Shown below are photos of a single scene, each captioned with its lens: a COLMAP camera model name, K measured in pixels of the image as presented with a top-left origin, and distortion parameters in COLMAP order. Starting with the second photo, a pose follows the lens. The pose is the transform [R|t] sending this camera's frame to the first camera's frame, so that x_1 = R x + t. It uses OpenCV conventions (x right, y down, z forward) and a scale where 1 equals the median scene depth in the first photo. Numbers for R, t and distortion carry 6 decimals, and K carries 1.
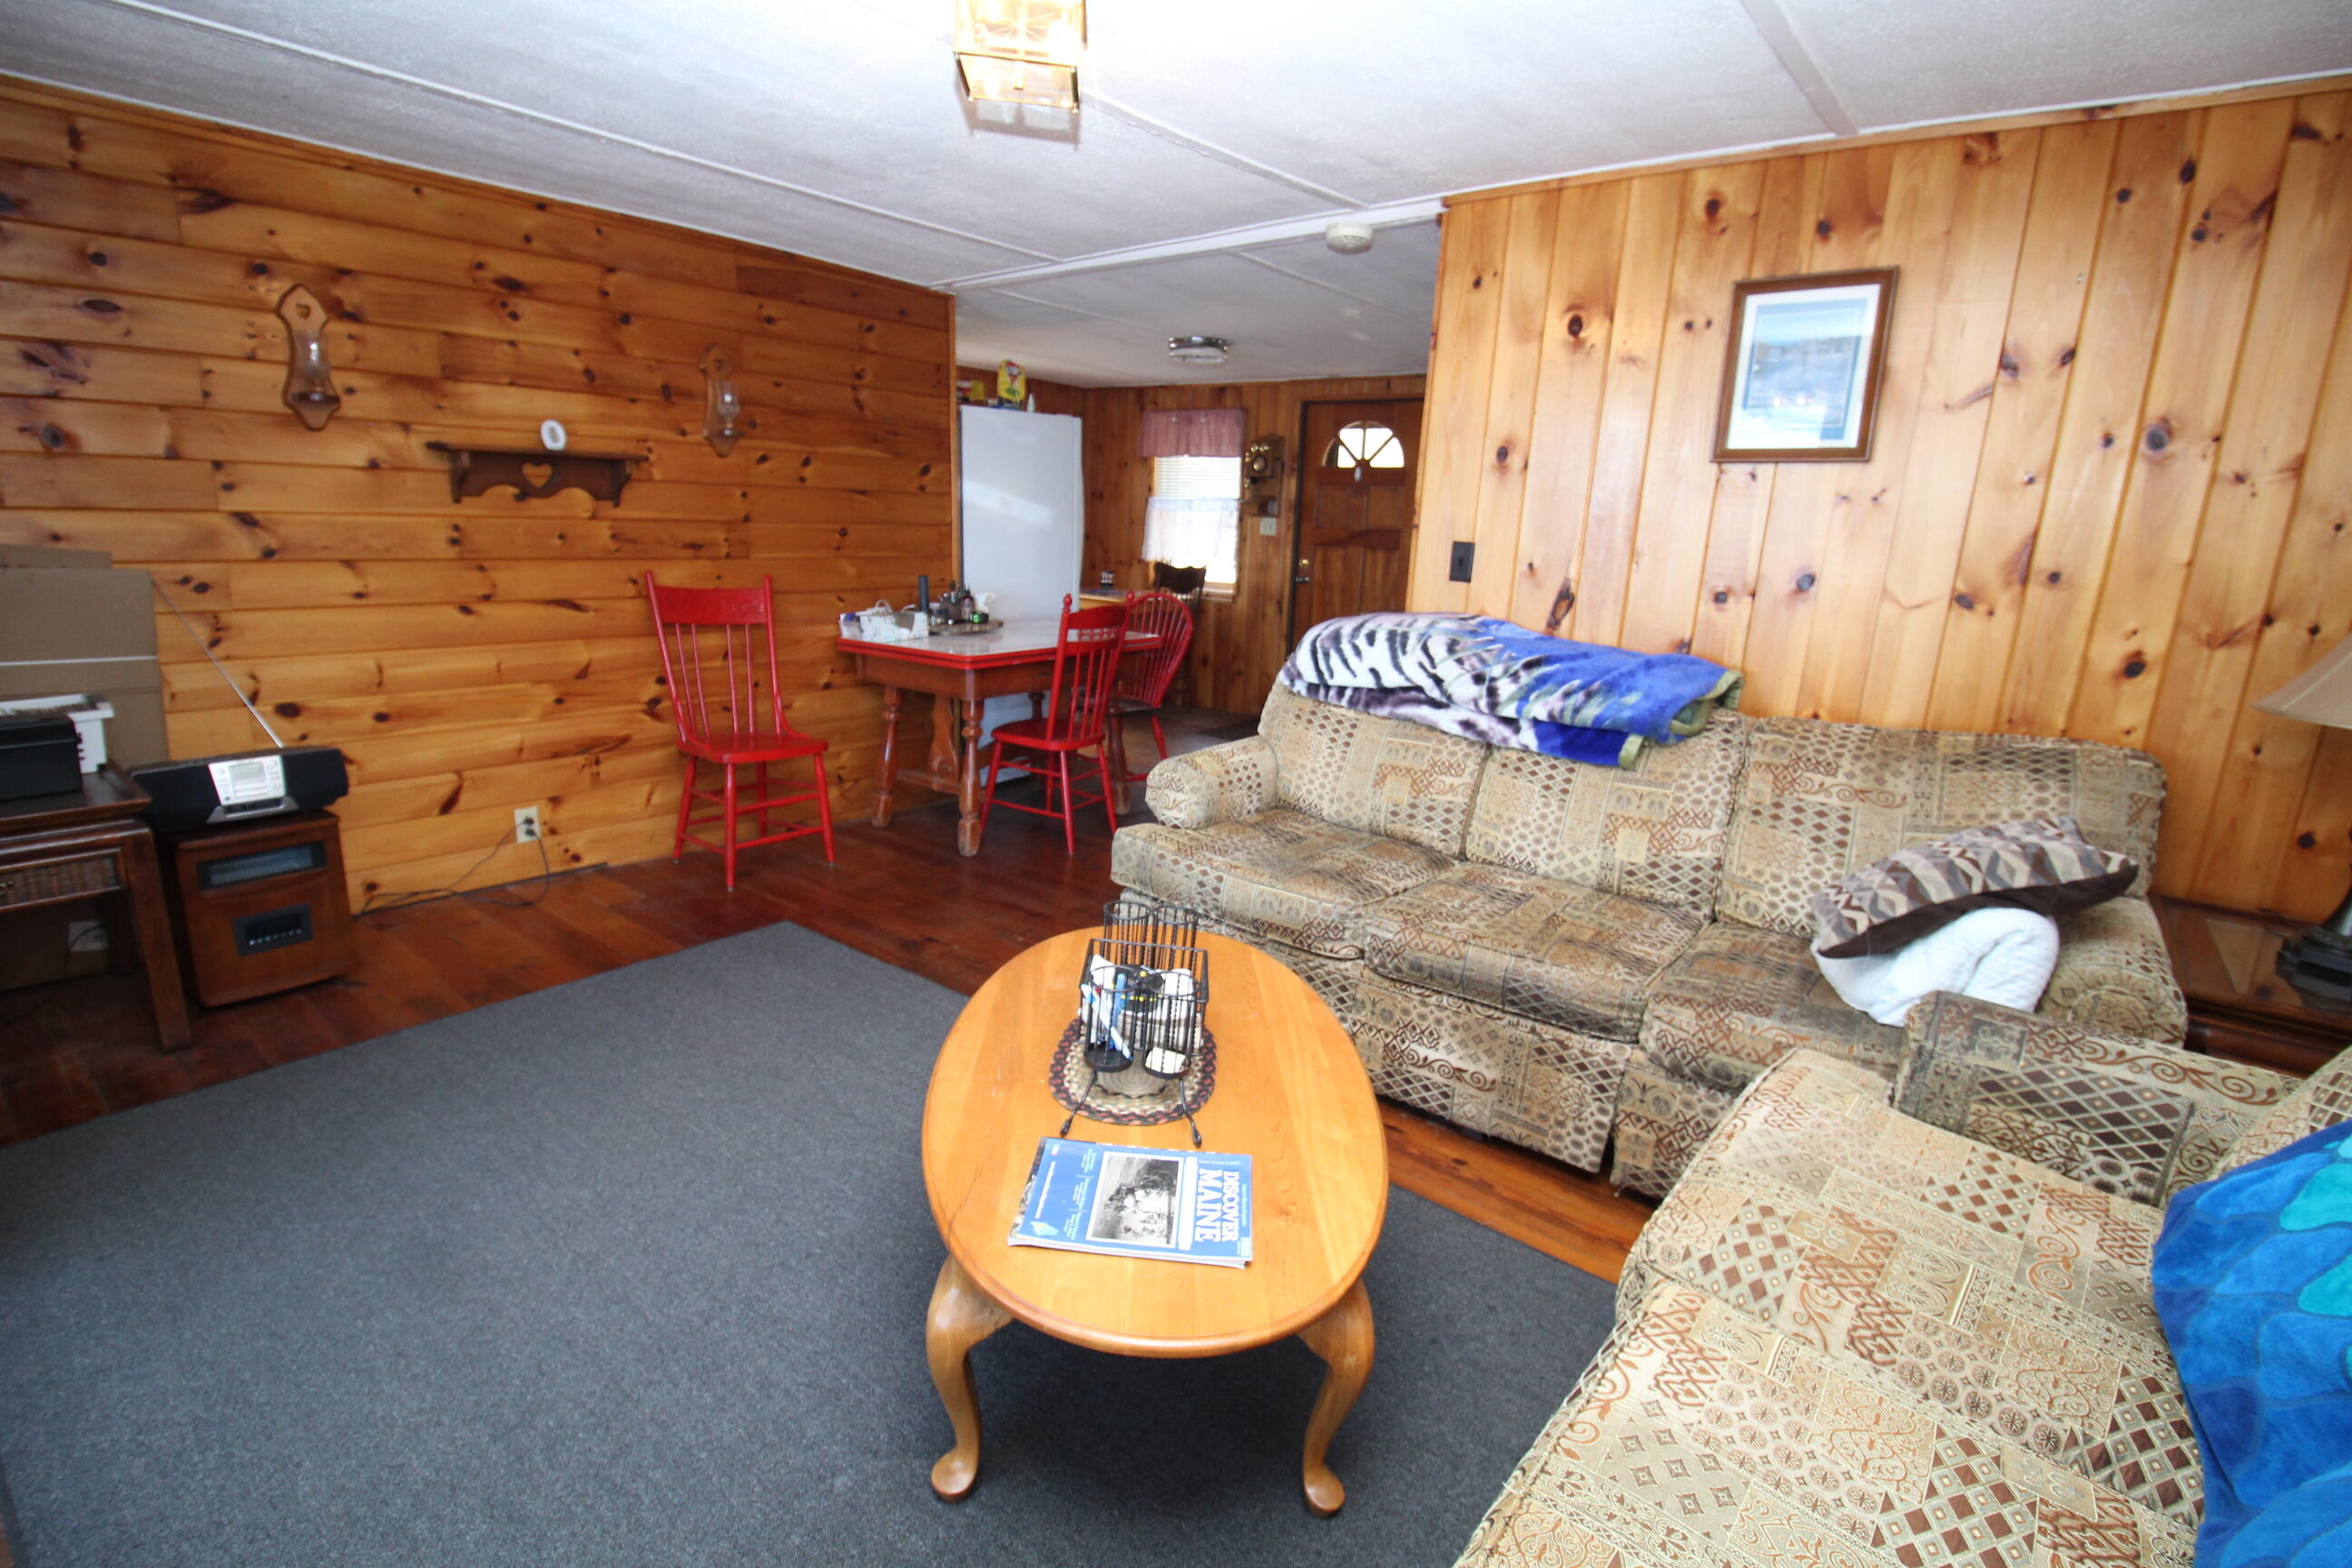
lens RADIAL K [[1084.7, 0, 1163.2], [0, 1084.7, 766.3], [0, 0, 1]] dist [0.000292, -0.012123]
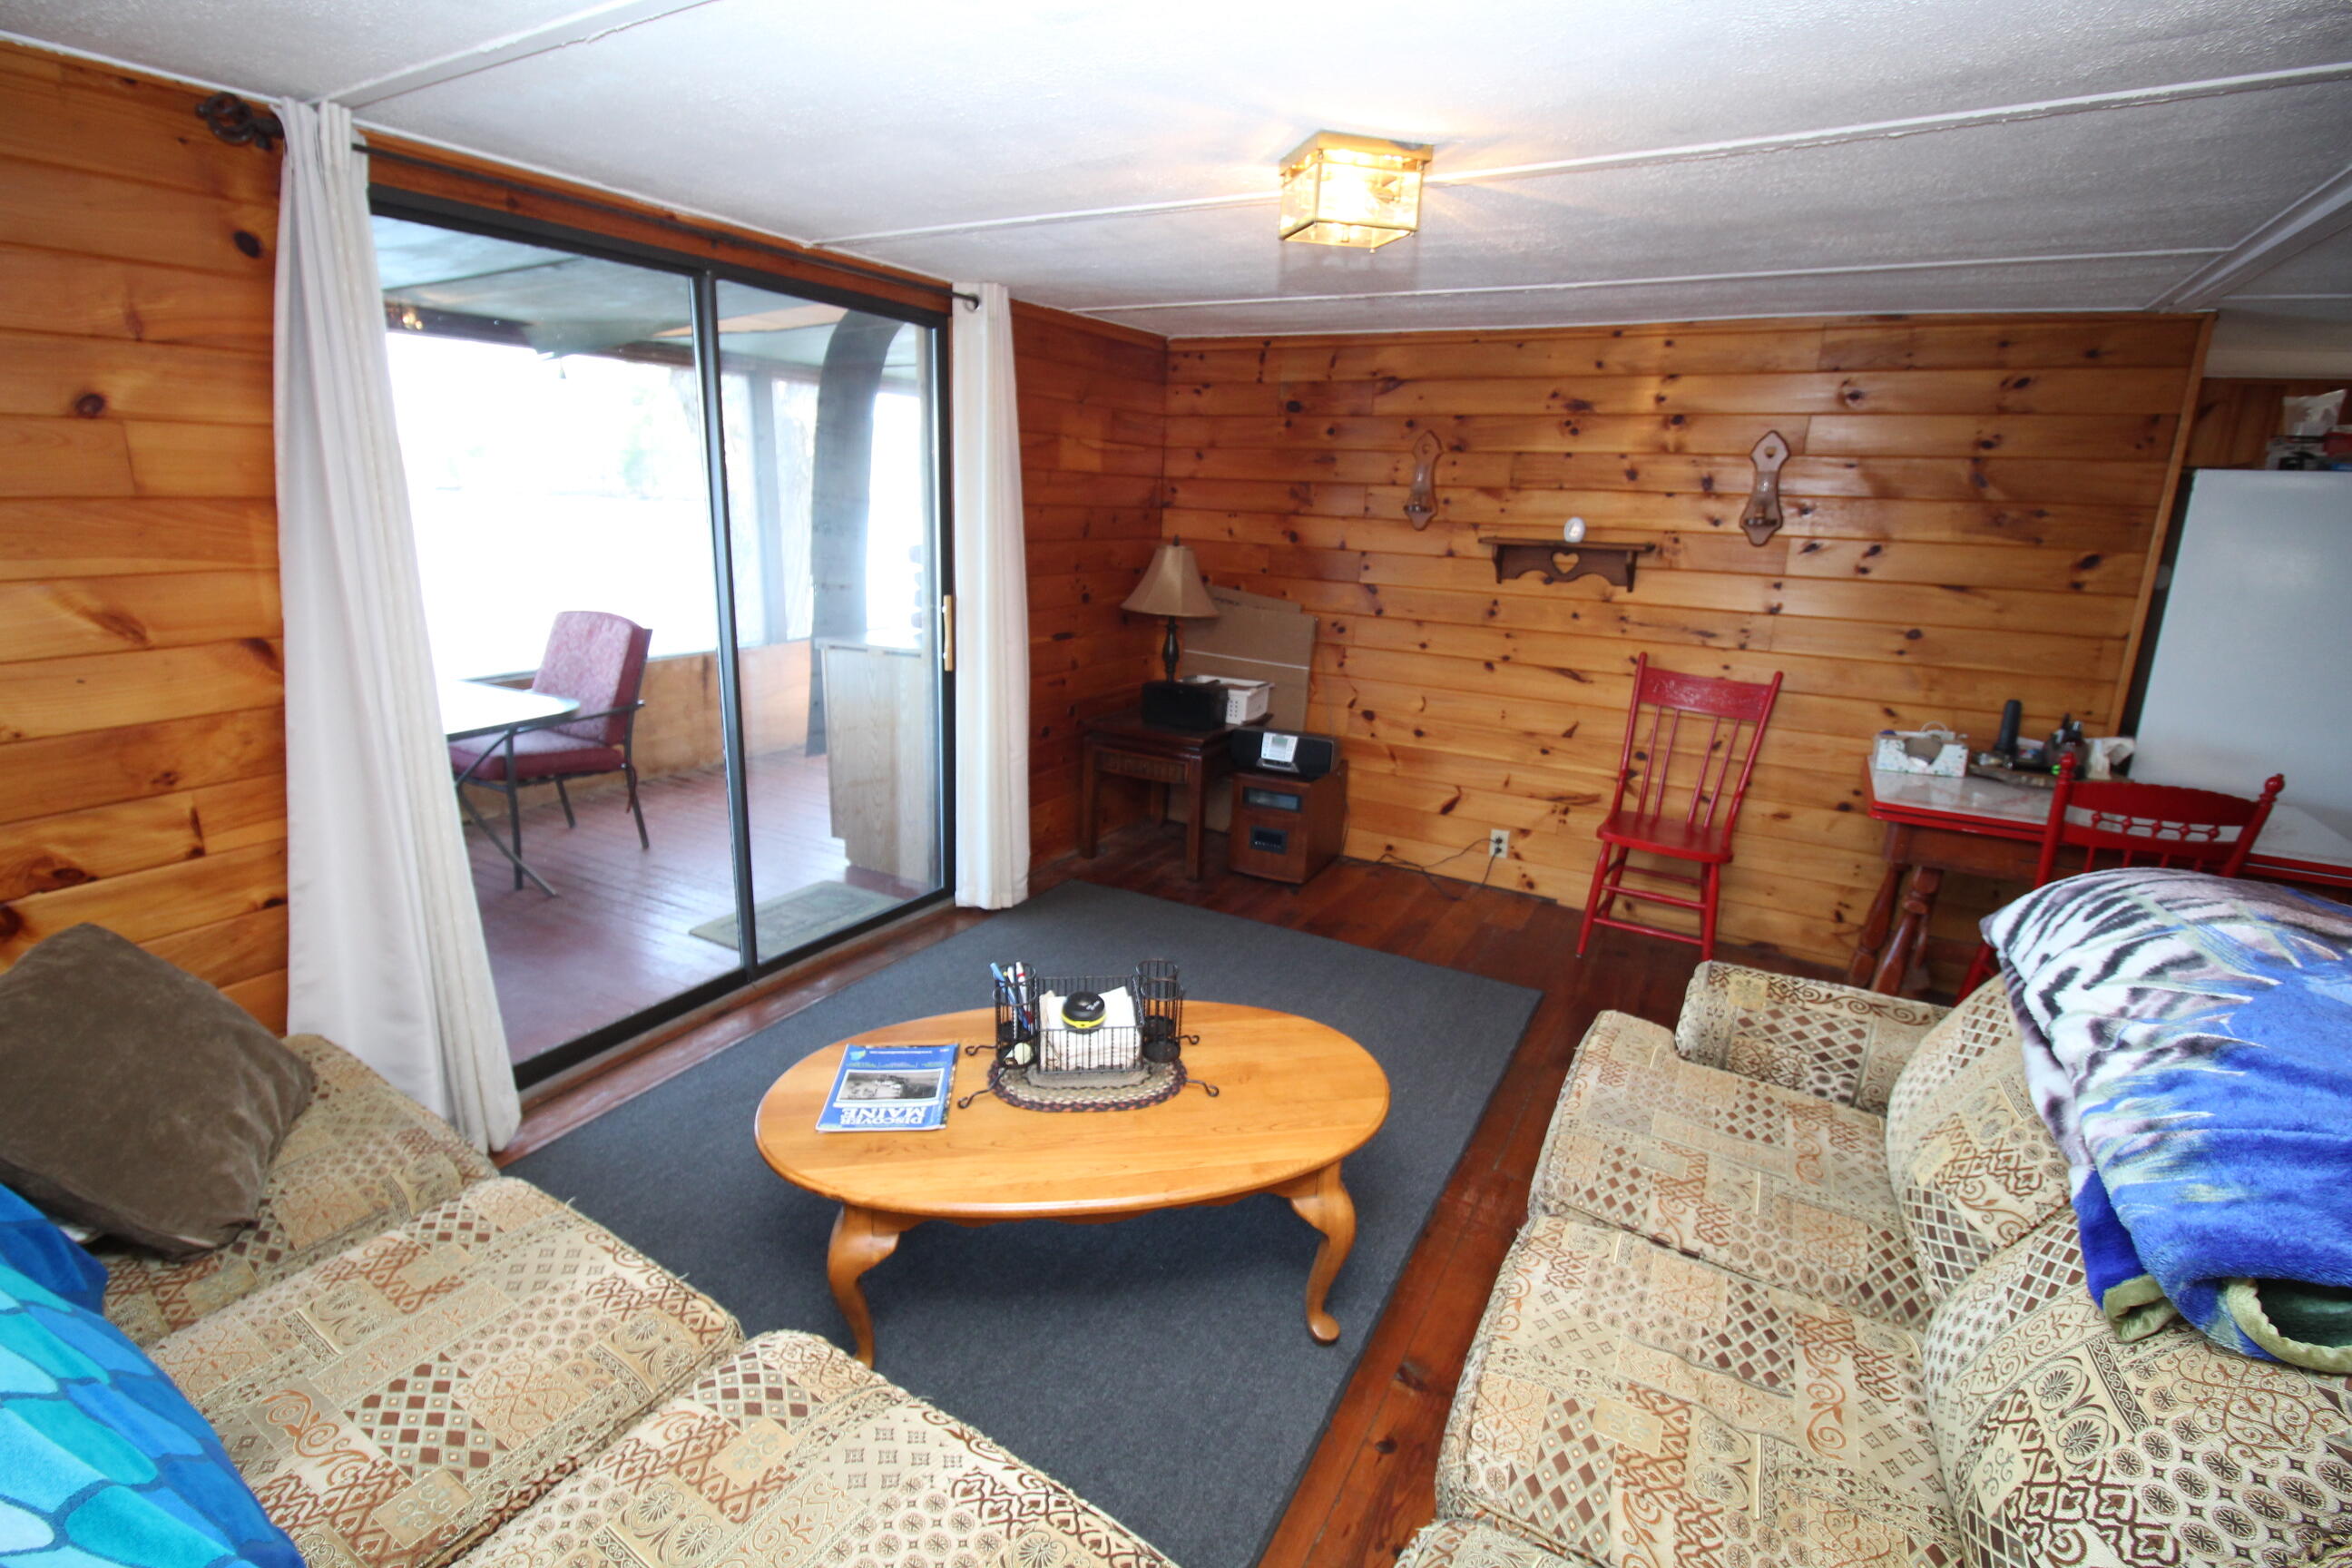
lens RADIAL K [[1090.3, 0, 1163.5], [0, 1090.3, 771.1], [0, 0, 1]] dist [0.002655, -0.013810]
pose [[0.154704, 0.206731, -0.966090, 0.617685], [-0.252610, 0.953634, 0.163614, -0.152029], [0.955120, 0.218732, 0.199753, 0.439046]]
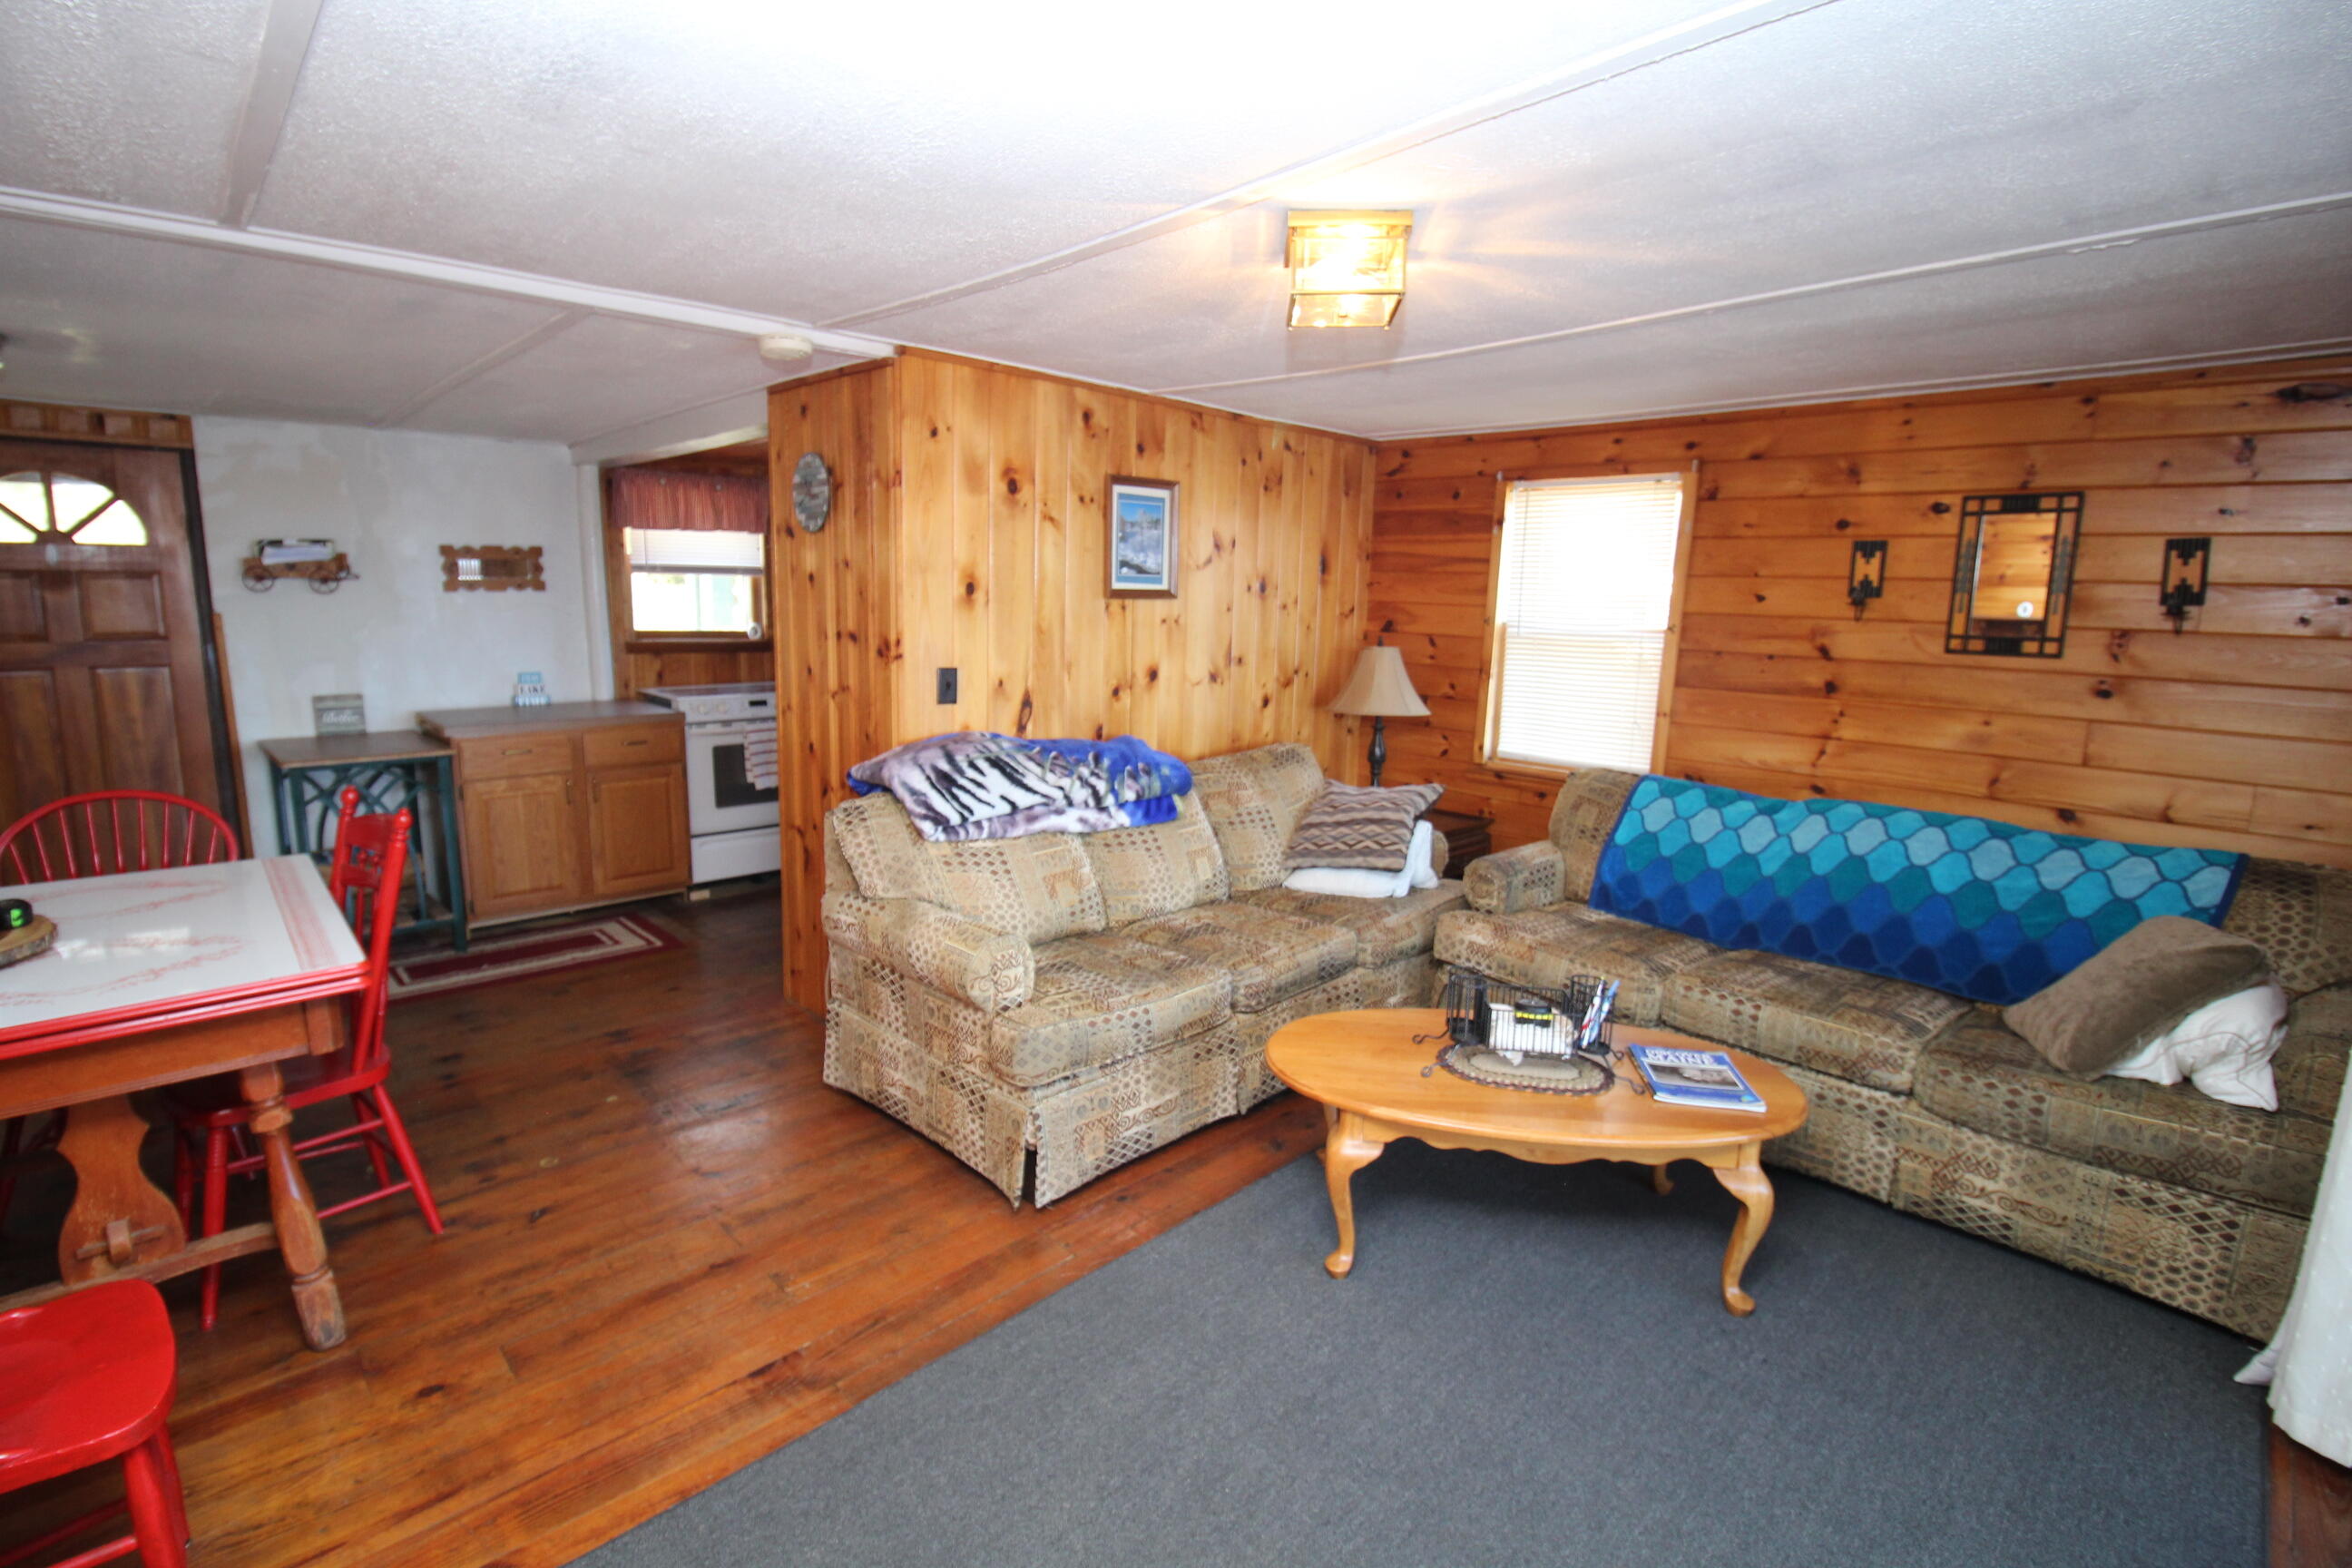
lens RADIAL K [[1084.7, 0, 1163.2], [0, 1084.7, 766.3], [0, 0, 1]] dist [0.000292, -0.012123]
pose [[0.123290, -0.185017, 0.974971, -0.788689], [0.212150, 0.964667, 0.156234, -0.243125], [-0.969429, 0.187578, 0.158186, 0.662928]]
